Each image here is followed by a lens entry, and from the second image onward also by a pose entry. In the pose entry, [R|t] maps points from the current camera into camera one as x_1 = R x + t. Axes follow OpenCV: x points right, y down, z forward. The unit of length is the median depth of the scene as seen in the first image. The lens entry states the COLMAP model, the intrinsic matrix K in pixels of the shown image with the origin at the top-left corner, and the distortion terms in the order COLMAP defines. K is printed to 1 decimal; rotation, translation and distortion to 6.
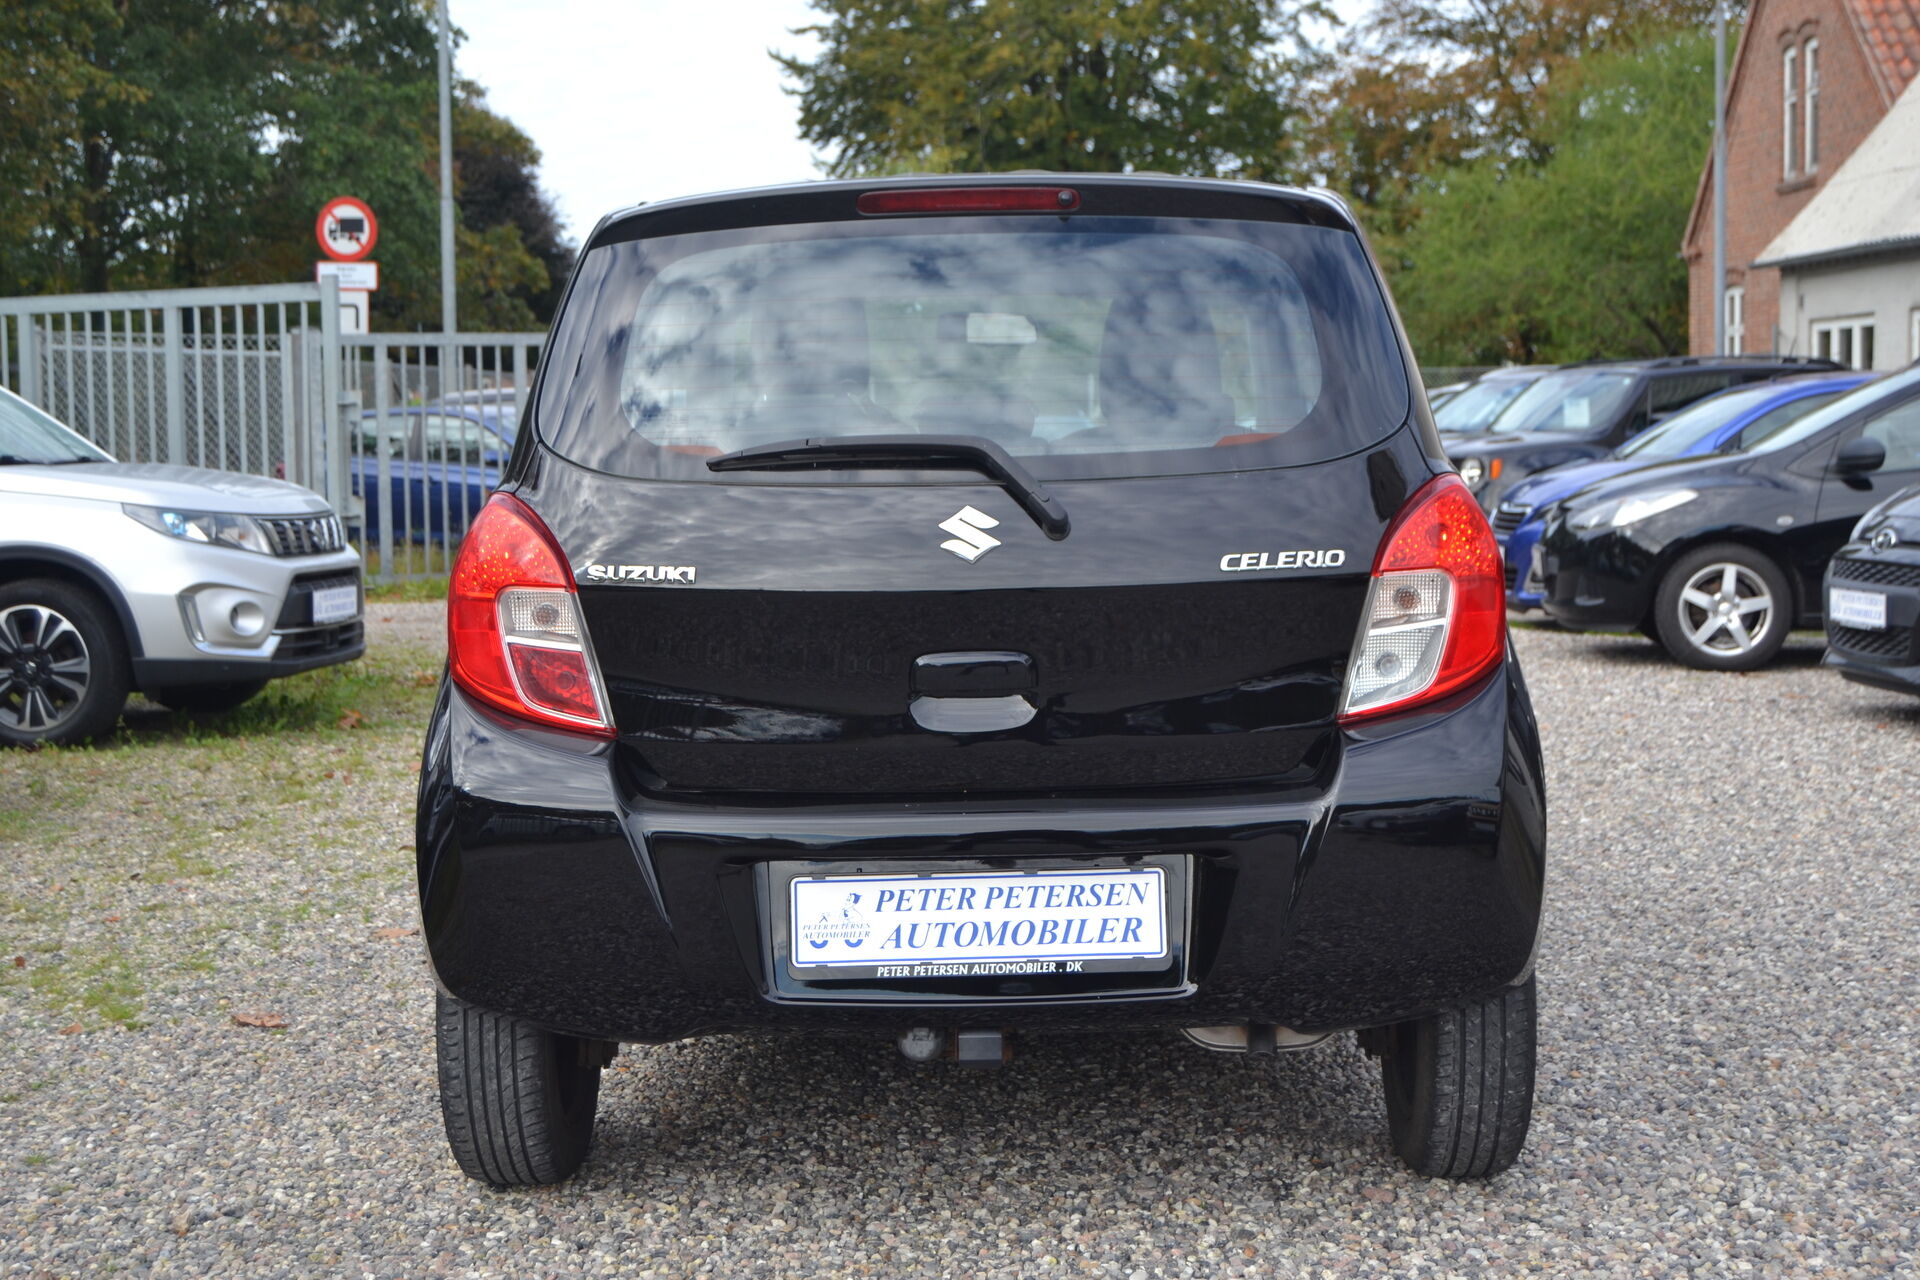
lens RADIAL K [[2677.0, 0, 970.0], [0, 2677.0, 626.3], [0, 0, 1]] dist [-0.039618, 0.000000]
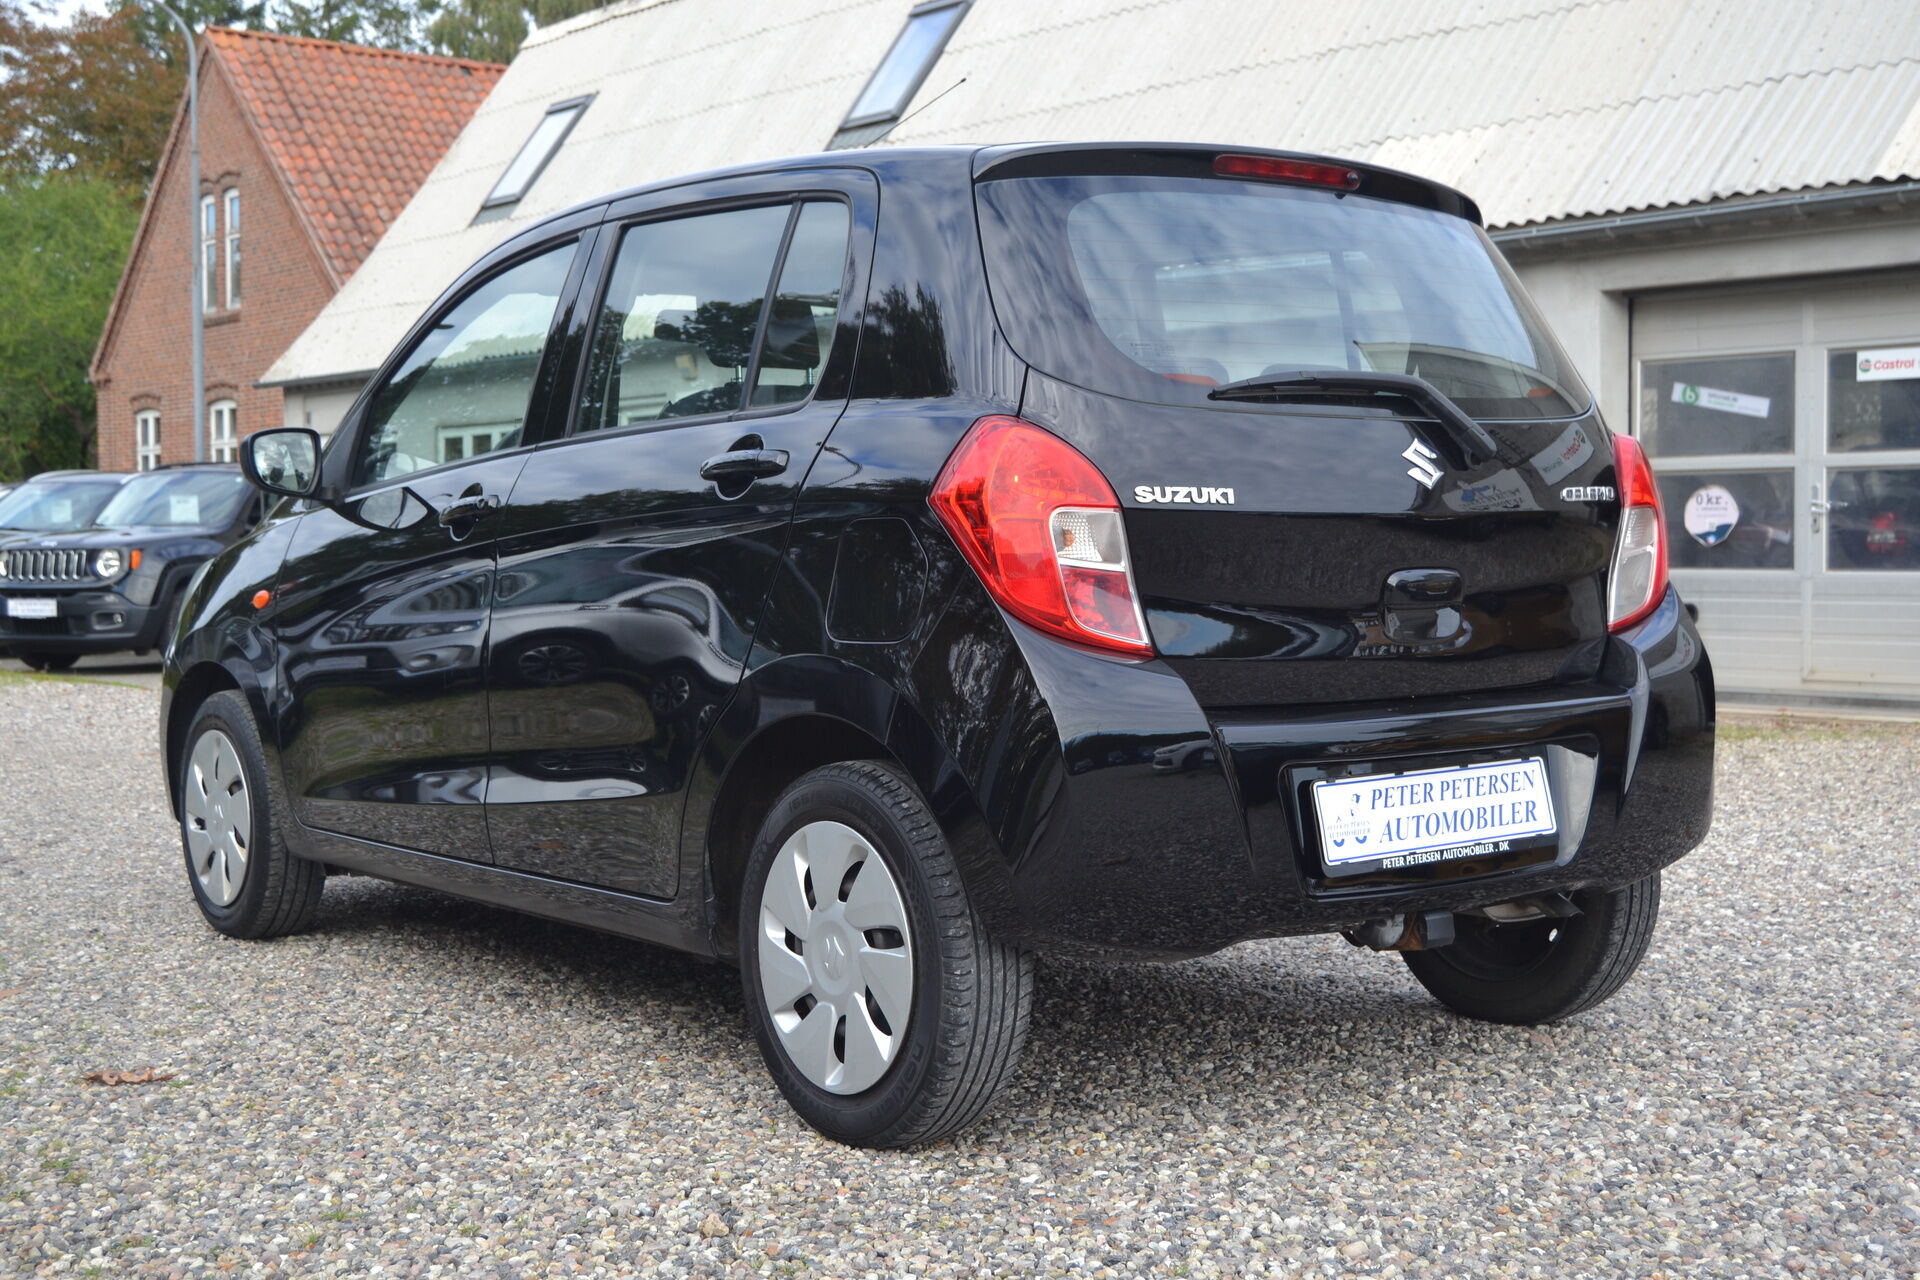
lens RADIAL K [[2438.9, 0, 900.5], [0, 2438.9, 645.0], [0, 0, 1]] dist [-0.056584, 0.000000]
pose [[0.795212, -0.018375, 0.606054, -0.122404], [0.041352, 0.998857, -0.023974, 0.008735], [-0.604920, 0.044126, 0.795062, 0.051562]]
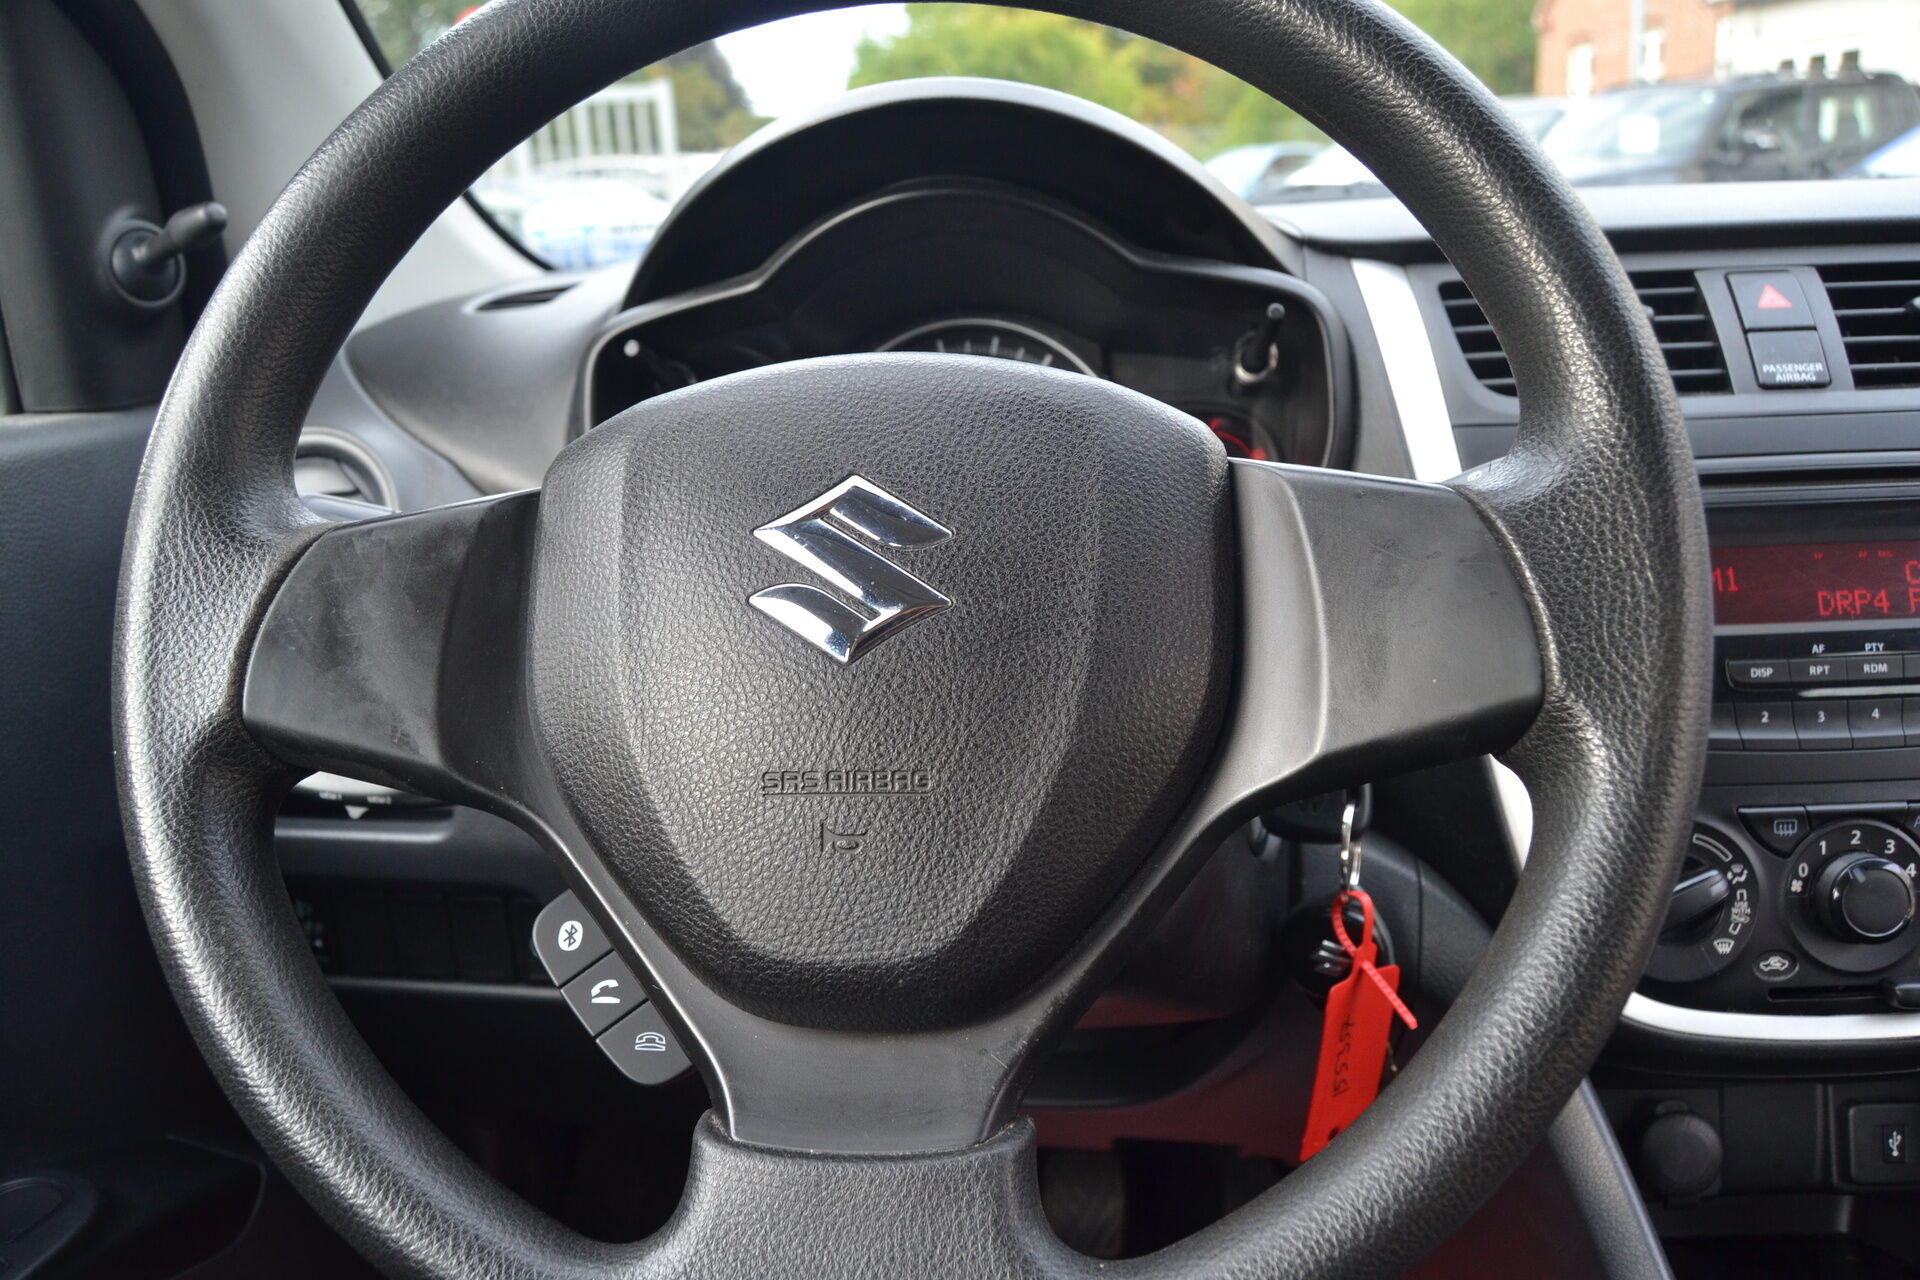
lens RADIAL K [[1515.7, 0, 947.4], [0, 1515.7, 661.7], [0, 0, 1]] dist [-0.105658, 0.043655]
pose [[0.998692, -0.033773, -0.038392, -0.002984], [0.041728, 0.972247, 0.230207, -0.026225], [0.029552, -0.231508, 0.972384, 0.405342]]
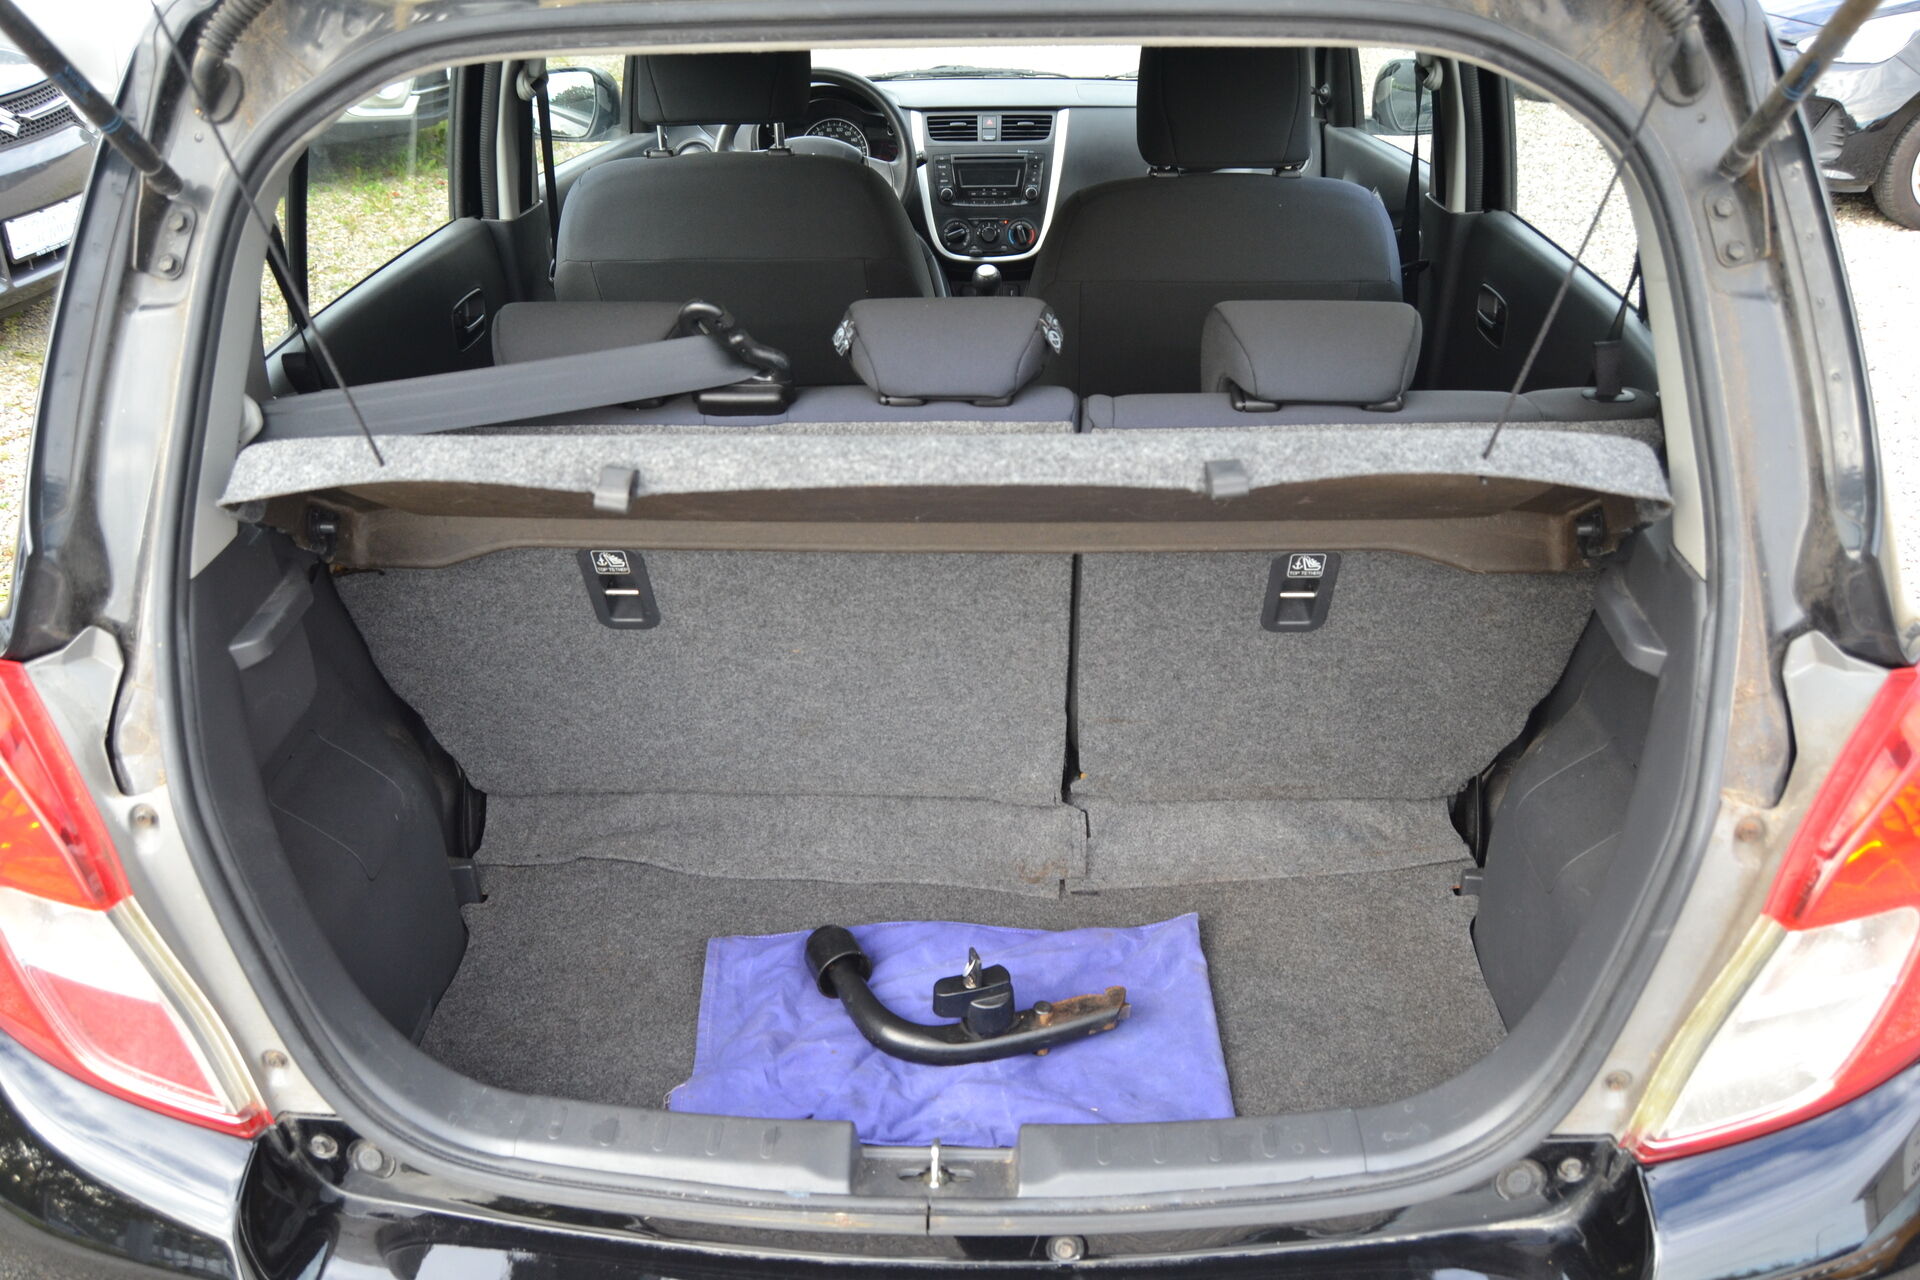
lens RADIAL K [[1515.7, 0, 966.7], [0, 1515.7, 646.3], [0, 0, 1]] dist [-0.105658, 0.043655]
pose [[0.999849, -0.003098, 0.017110, 0.005508], [-0.004352, 0.908100, 0.418731, -0.038557], [-0.016834, -0.418743, 0.907949, 0.298240]]
